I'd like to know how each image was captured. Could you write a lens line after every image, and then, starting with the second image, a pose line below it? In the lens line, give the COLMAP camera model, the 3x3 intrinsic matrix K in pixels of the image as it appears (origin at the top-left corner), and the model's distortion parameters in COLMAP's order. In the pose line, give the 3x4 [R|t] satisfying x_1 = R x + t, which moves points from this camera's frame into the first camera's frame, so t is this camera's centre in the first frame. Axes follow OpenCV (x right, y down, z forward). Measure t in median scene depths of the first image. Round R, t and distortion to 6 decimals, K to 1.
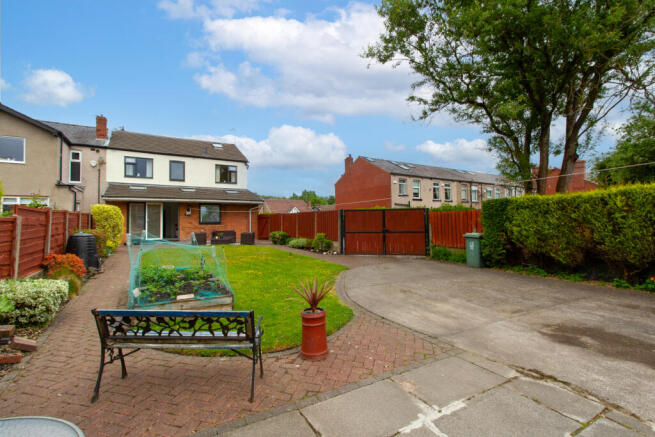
lens RADIAL K [[311.3, 0, 324.4], [0, 311.3, 217.4], [0, 0, 1]] dist [0.007728, 0.000246]
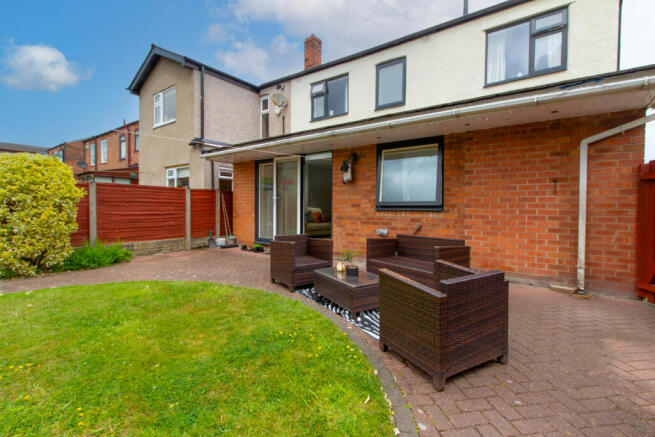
lens RADIAL K [[311.3, 0, 326.5], [0, 311.3, 216.1], [0, 0, 1]] dist [0.007728, 0.000246]
pose [[0.384491, 0.035400, -0.922450, -0.099650], [0.002297, 0.999225, 0.039304, 0.013283], [0.923126, -0.017231, 0.384112, 0.697349]]
